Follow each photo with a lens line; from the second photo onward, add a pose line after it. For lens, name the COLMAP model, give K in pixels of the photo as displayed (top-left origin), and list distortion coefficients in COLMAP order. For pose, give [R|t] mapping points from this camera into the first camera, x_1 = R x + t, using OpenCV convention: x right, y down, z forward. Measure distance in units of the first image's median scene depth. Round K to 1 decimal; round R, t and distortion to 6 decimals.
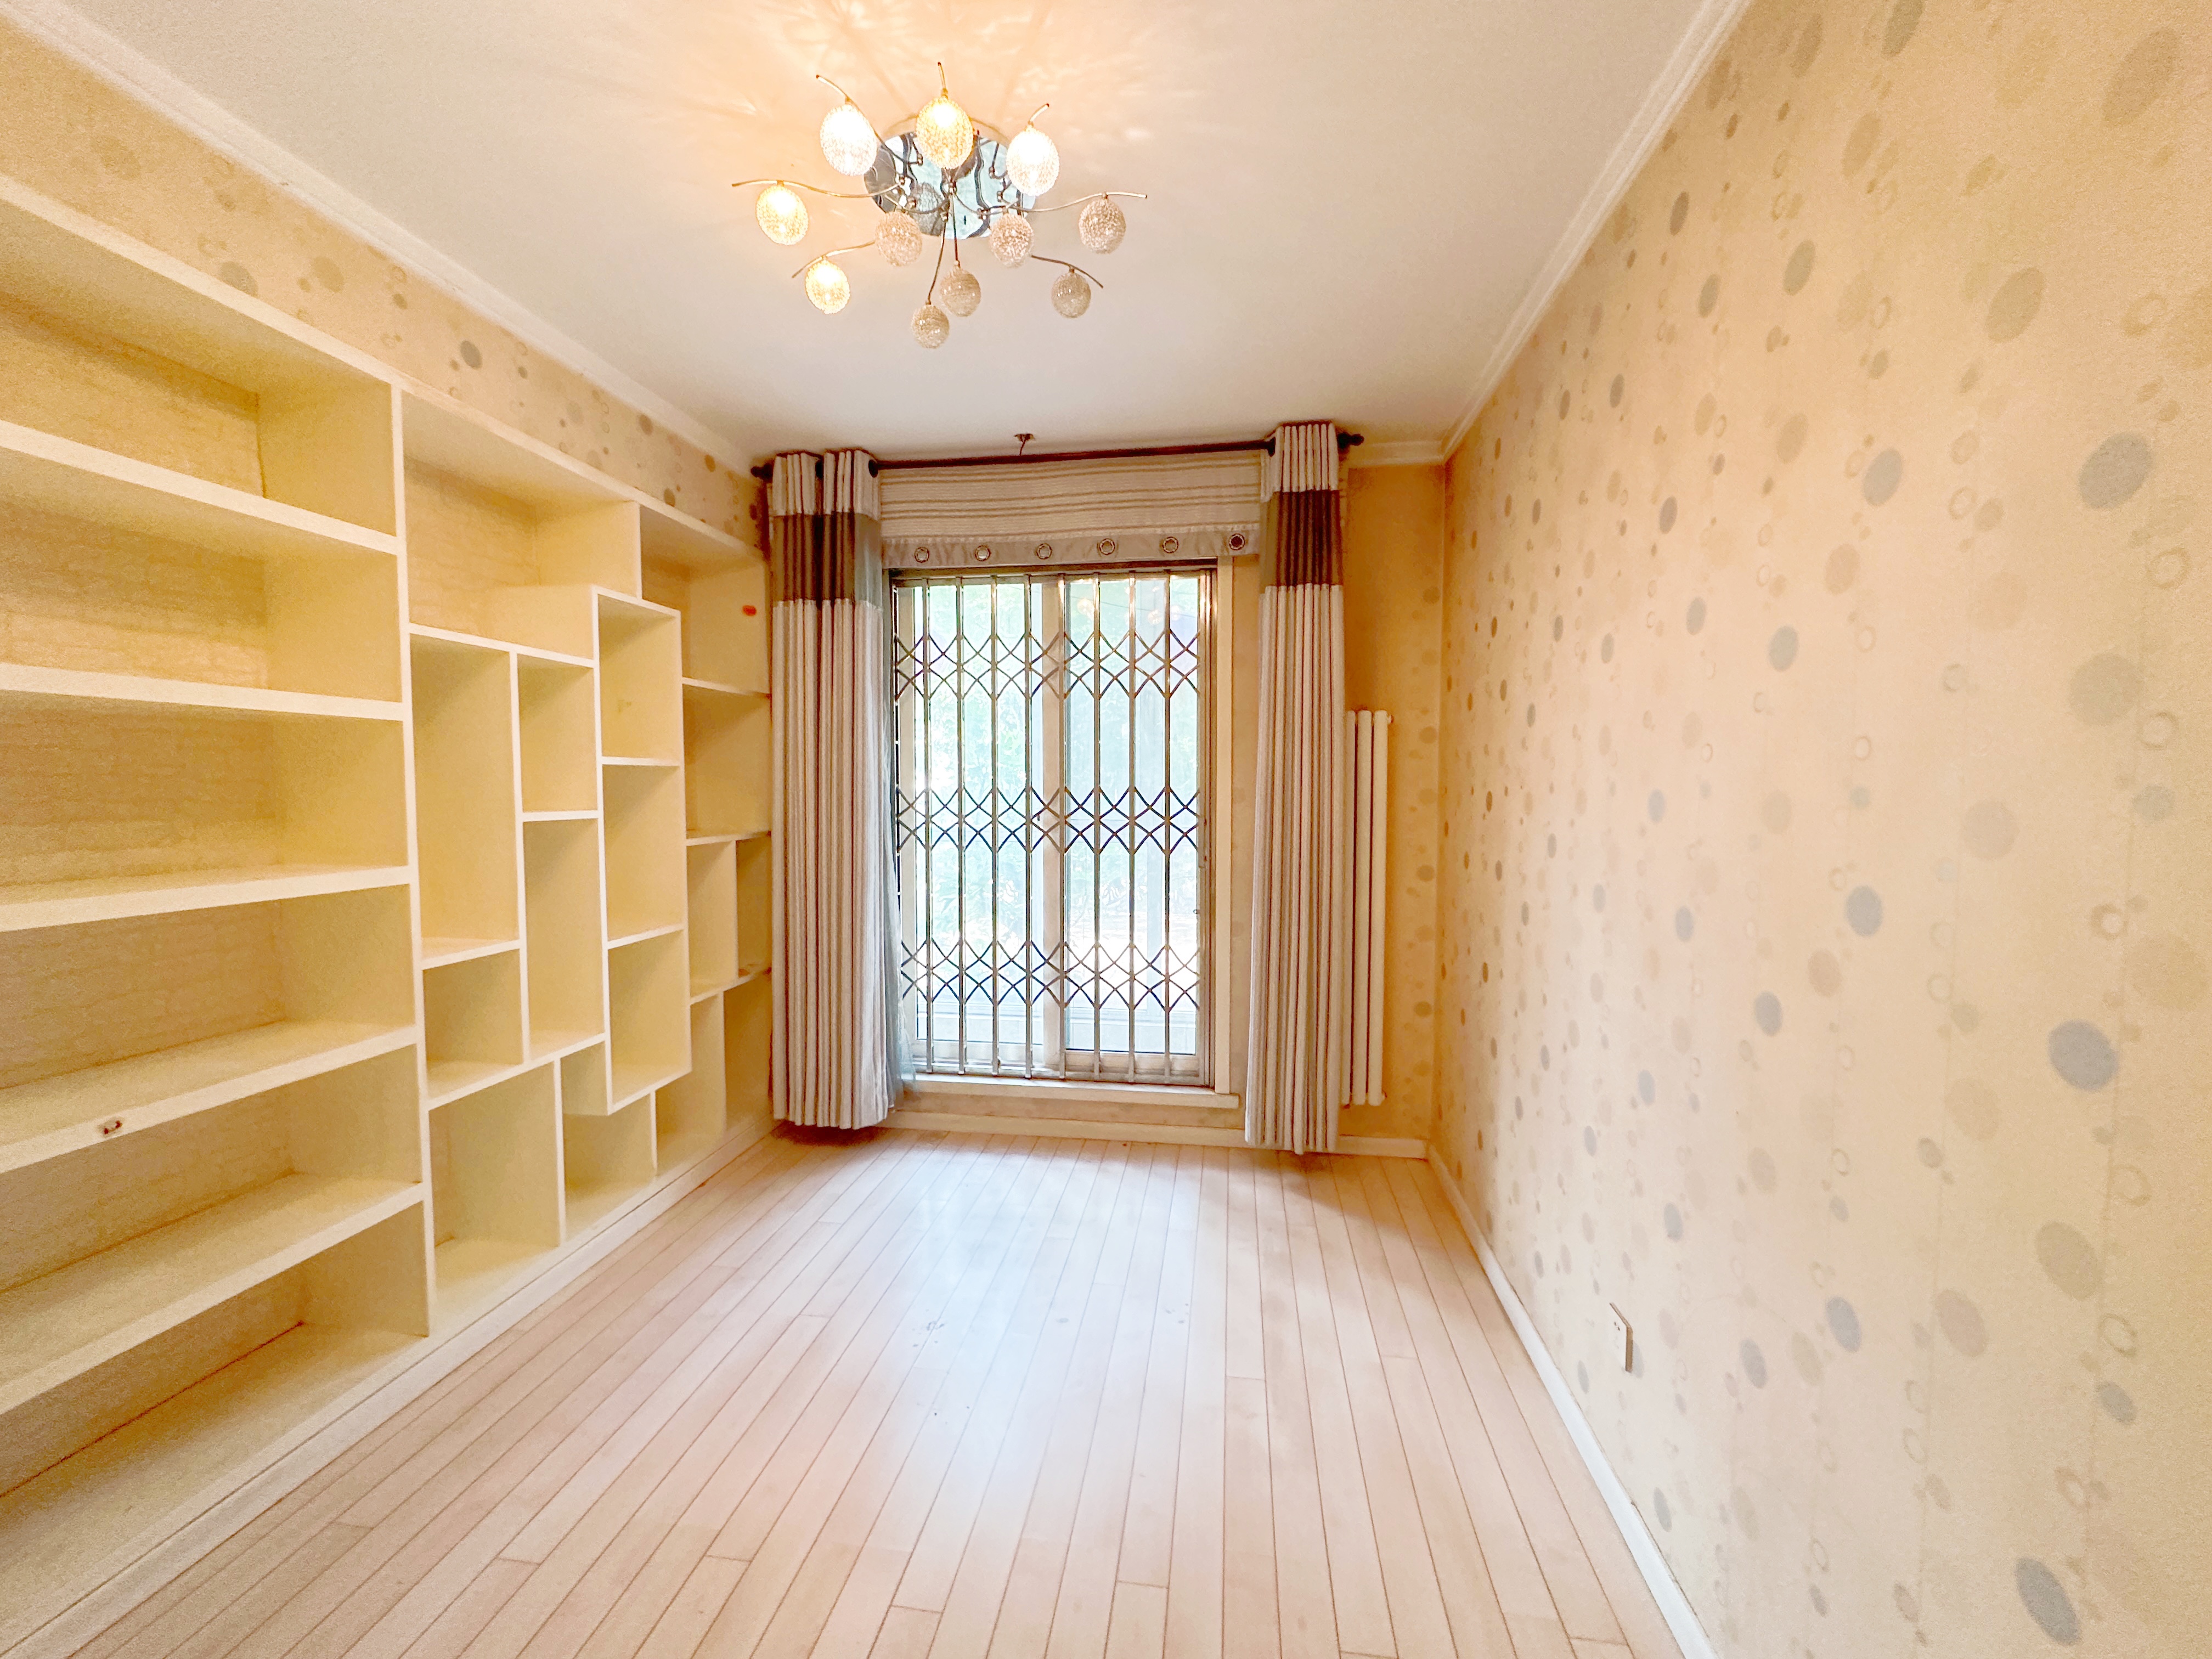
lens RADIAL K [[879.8, 0, 1104.2], [0, 879.8, 829.3], [0, 0, 1]] dist [-0.001571, 0.001369]
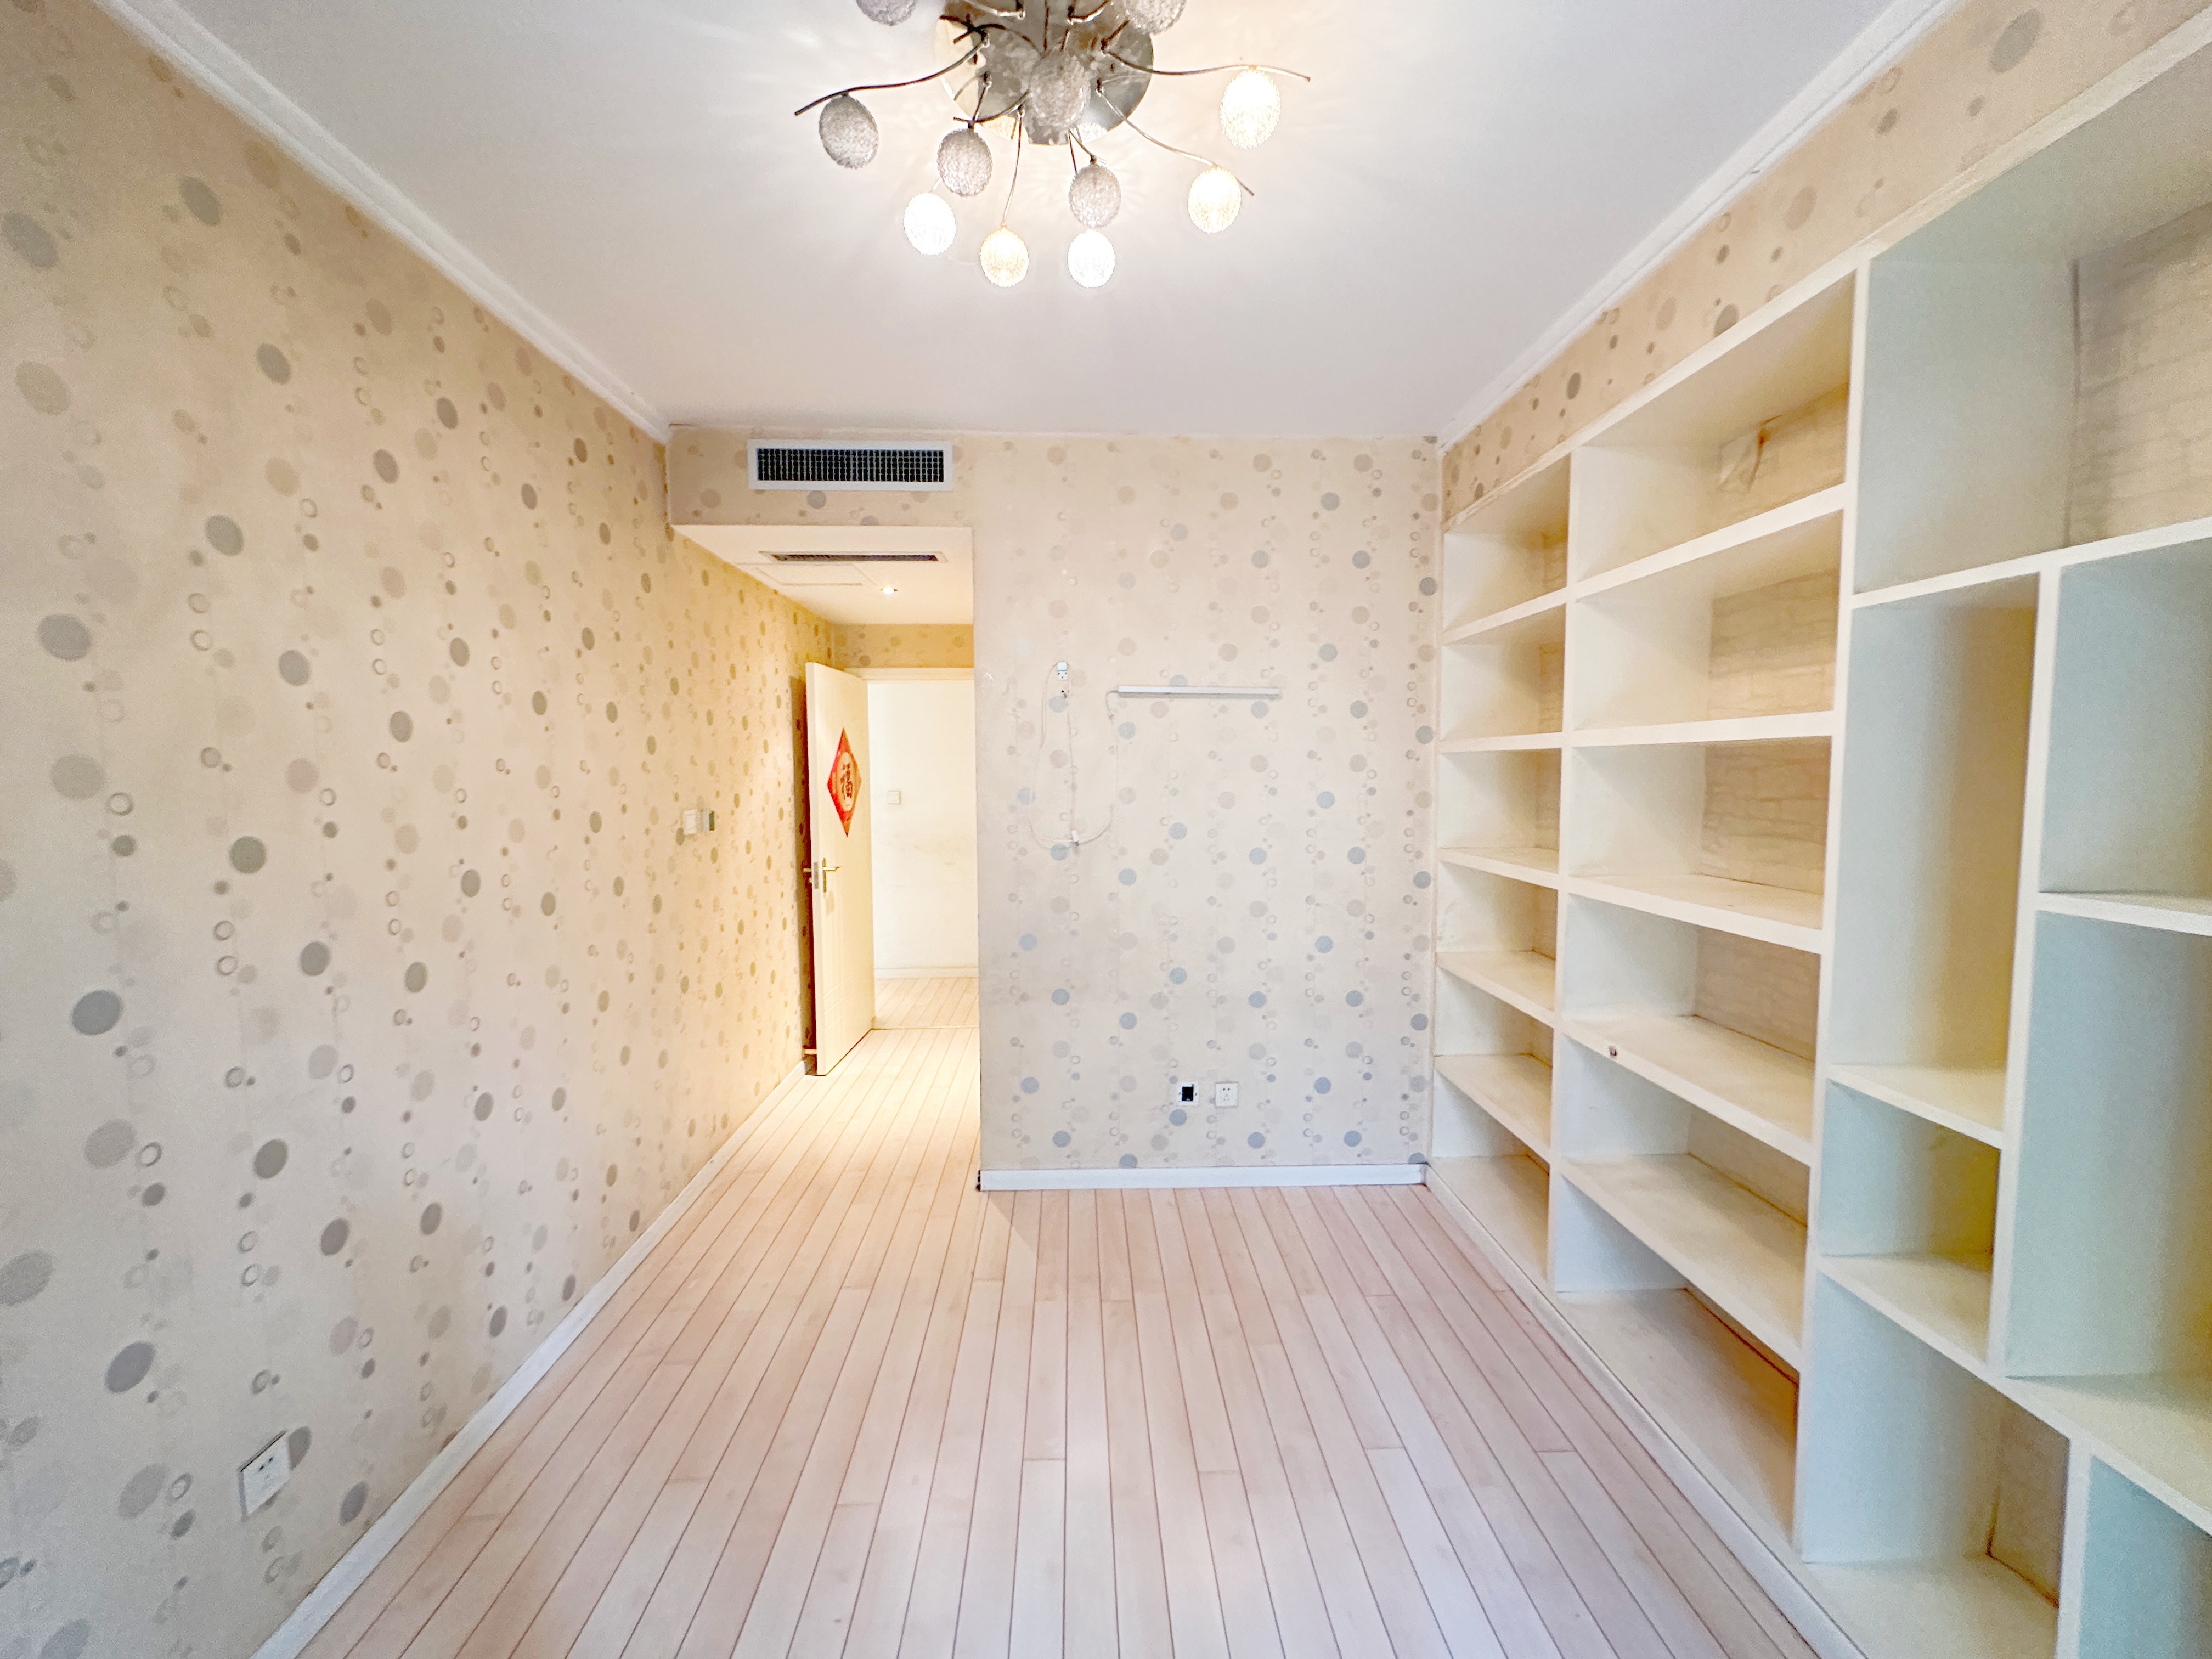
lens RADIAL K [[879.8, 0, 1109.9], [0, 879.8, 828.7], [0, 0, 1]] dist [-0.001571, 0.001369]
pose [[-0.983397, 0.016860, -0.180683, -0.091254], [-0.004200, 0.993293, 0.115548, -0.168230], [0.181419, 0.114388, -0.976730, 2.114773]]
